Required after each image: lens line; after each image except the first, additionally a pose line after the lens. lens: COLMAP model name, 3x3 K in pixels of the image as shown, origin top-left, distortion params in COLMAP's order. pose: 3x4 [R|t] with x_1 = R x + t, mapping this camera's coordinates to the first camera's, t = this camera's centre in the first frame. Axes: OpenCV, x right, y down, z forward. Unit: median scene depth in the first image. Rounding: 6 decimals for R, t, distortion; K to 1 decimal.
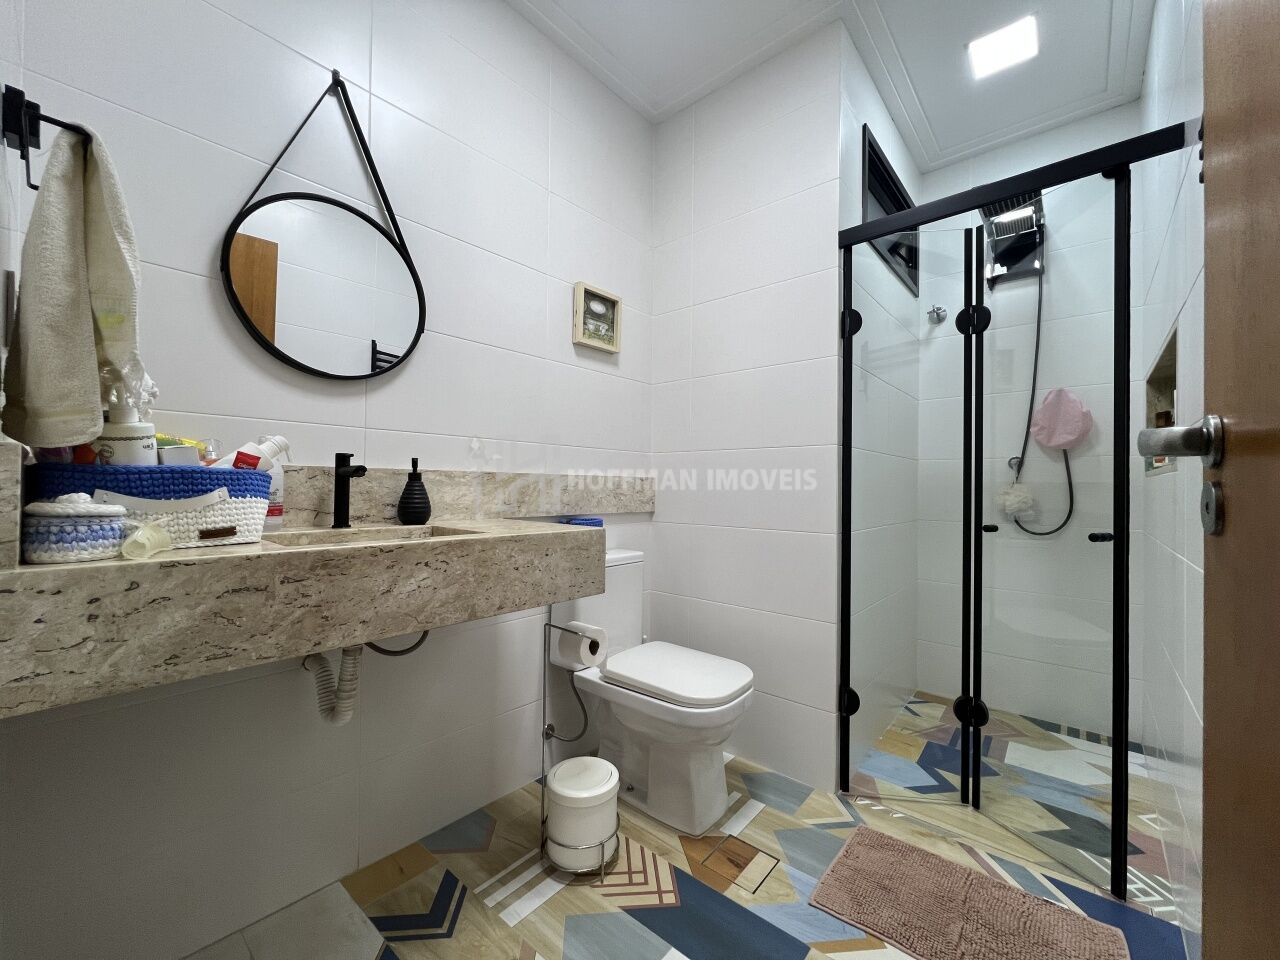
lens RADIAL K [[512.6, 0, 640.3], [0, 512.6, 482.6], [0, 0, 1]] dist [-0.000626, 0.000613]
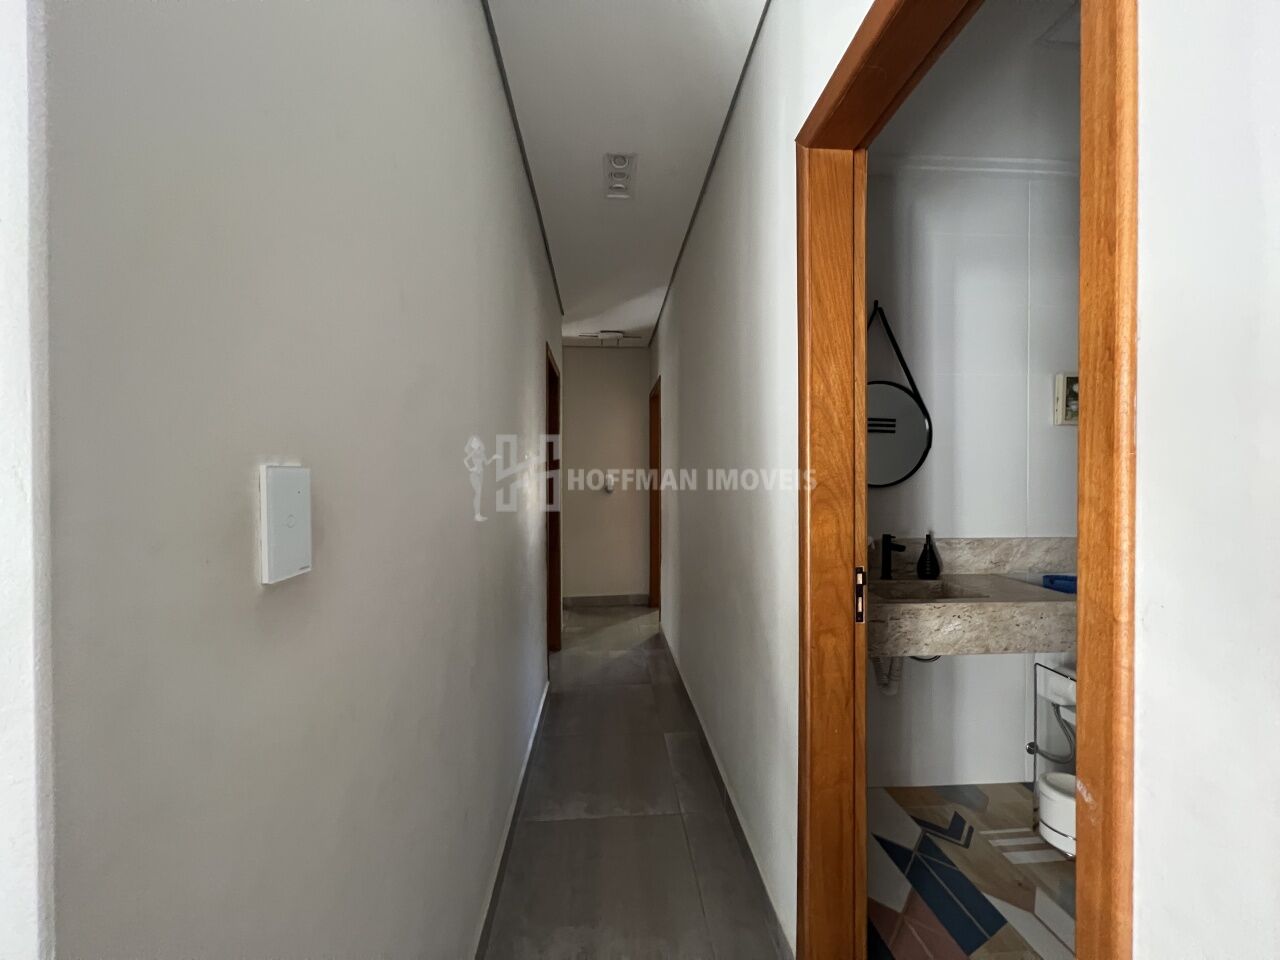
lens RADIAL K [[512.6, 0, 640.3], [0, 512.6, 482.6], [0, 0, 1]] dist [-0.000626, 0.000613]
pose [[0.710963, -0.005811, -0.703205, 0.030124], [0.014058, 0.999883, 0.005951, -0.260600], [0.703089, -0.014117, 0.710962, -0.798568]]
